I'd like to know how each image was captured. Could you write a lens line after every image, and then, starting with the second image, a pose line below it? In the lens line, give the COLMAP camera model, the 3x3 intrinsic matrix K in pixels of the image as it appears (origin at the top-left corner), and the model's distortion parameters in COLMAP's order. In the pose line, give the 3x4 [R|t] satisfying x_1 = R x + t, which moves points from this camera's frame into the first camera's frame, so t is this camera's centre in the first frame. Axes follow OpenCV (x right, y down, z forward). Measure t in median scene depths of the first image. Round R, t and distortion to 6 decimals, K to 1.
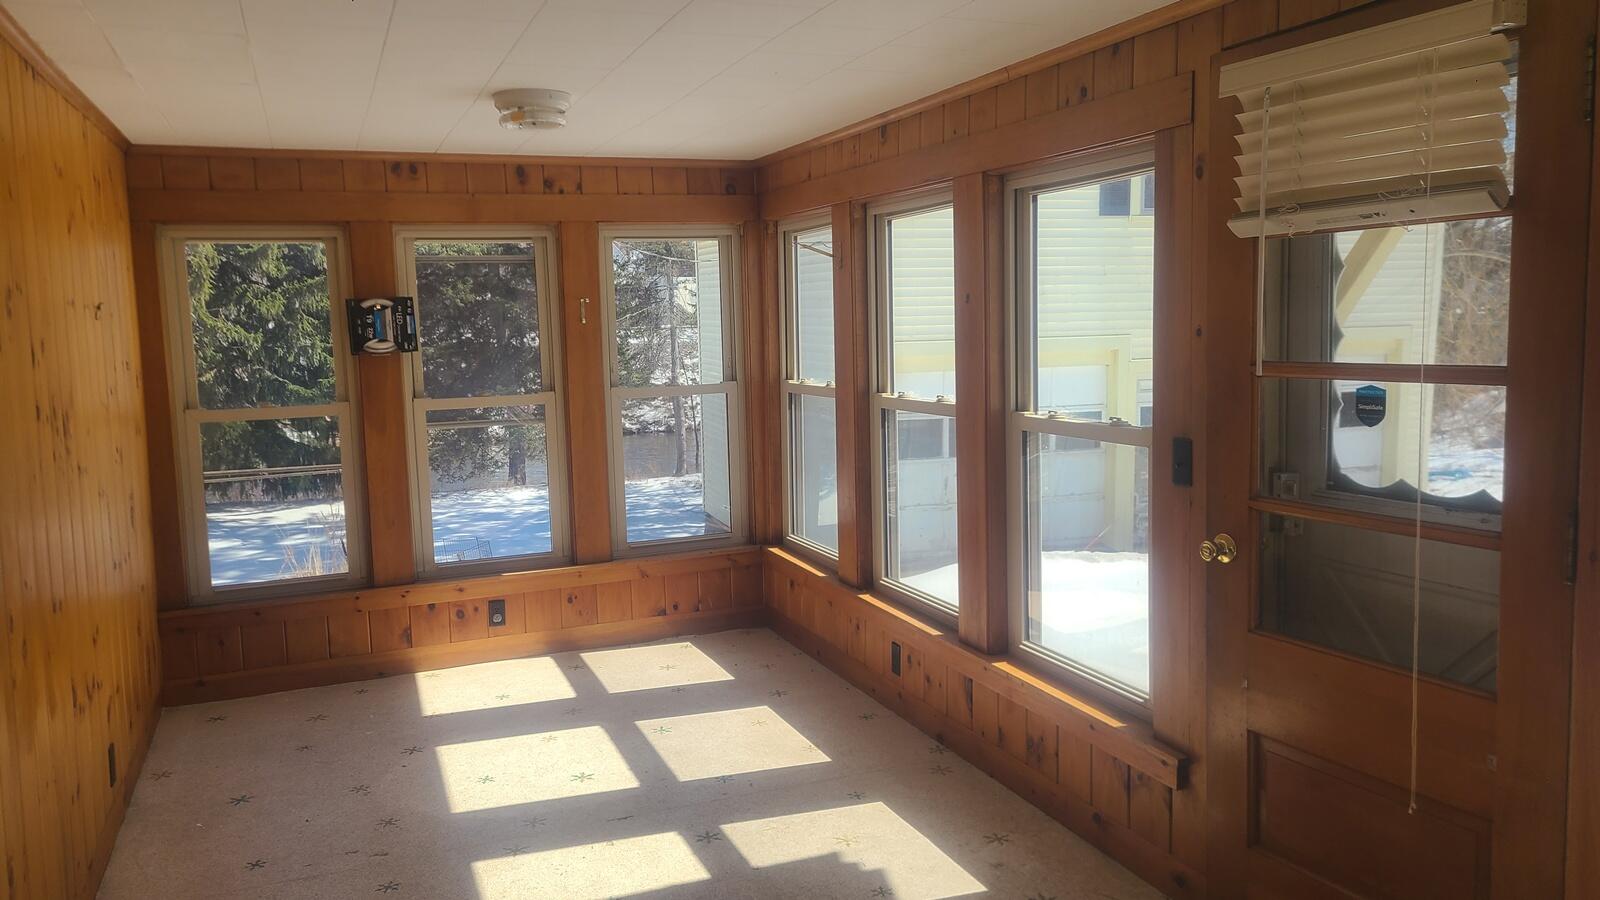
lens RADIAL K [[1185.8, 0, 790.3], [0, 1185.8, 444.1], [0, 0, 1]] dist [0.050164, -0.016848]
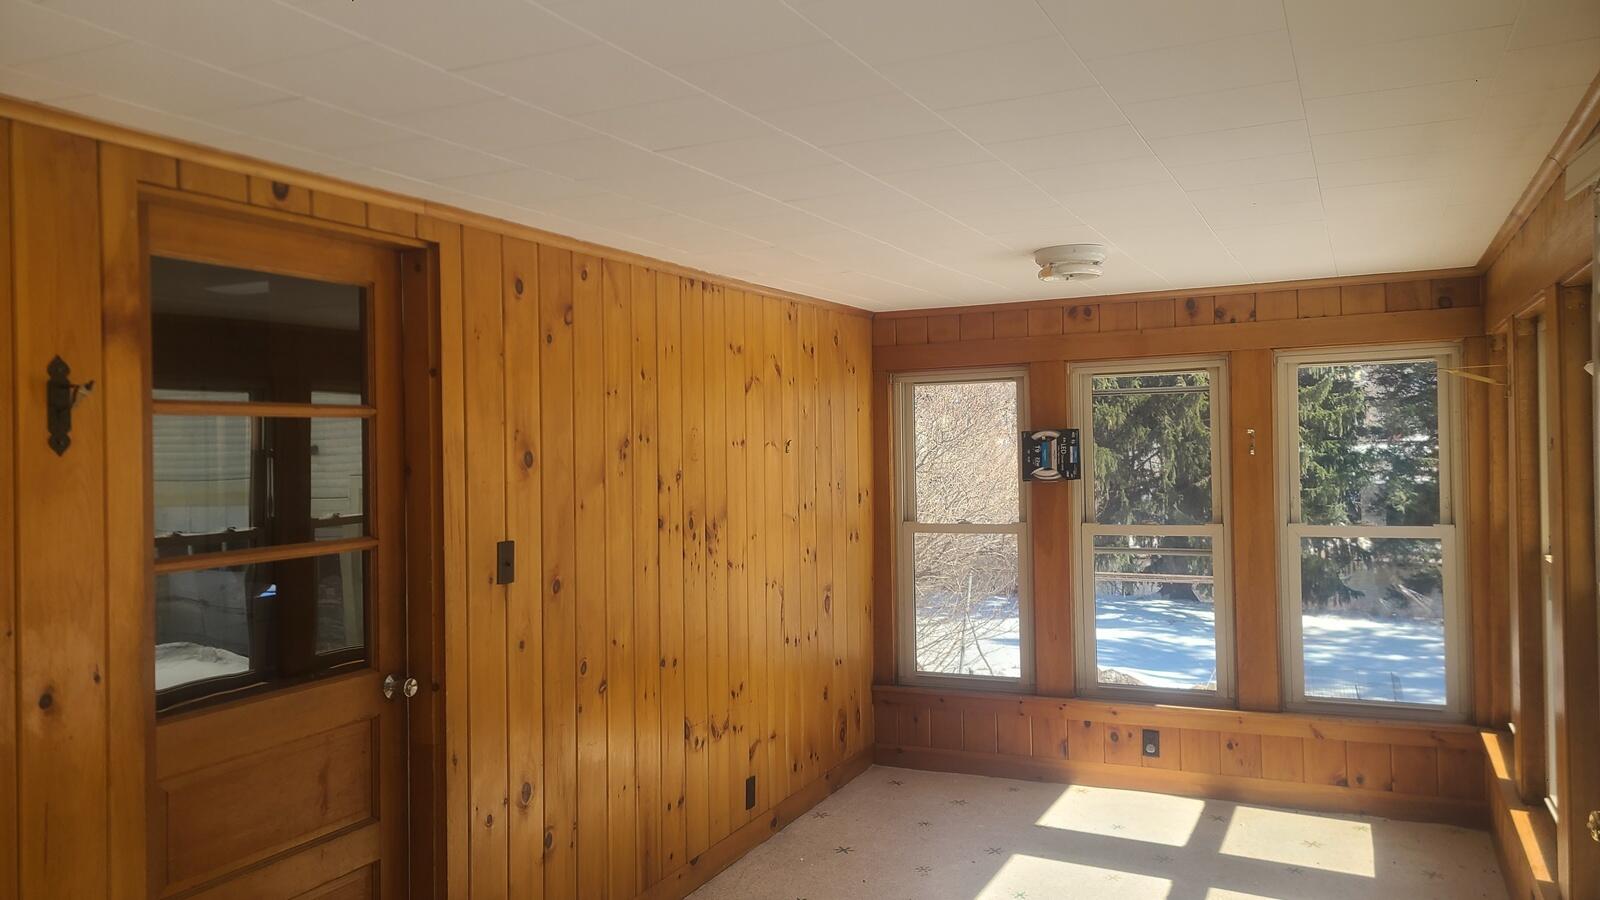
lens RADIAL K [[1185.8, 0, 791.8], [0, 1185.8, 446.6], [0, 0, 1]] dist [0.050164, -0.016848]
pose [[0.684780, 0.014833, -0.728599, 0.277455], [-0.077447, 0.995612, -0.052520, -0.030023], [0.724623, 0.092393, 0.682924, 0.078789]]
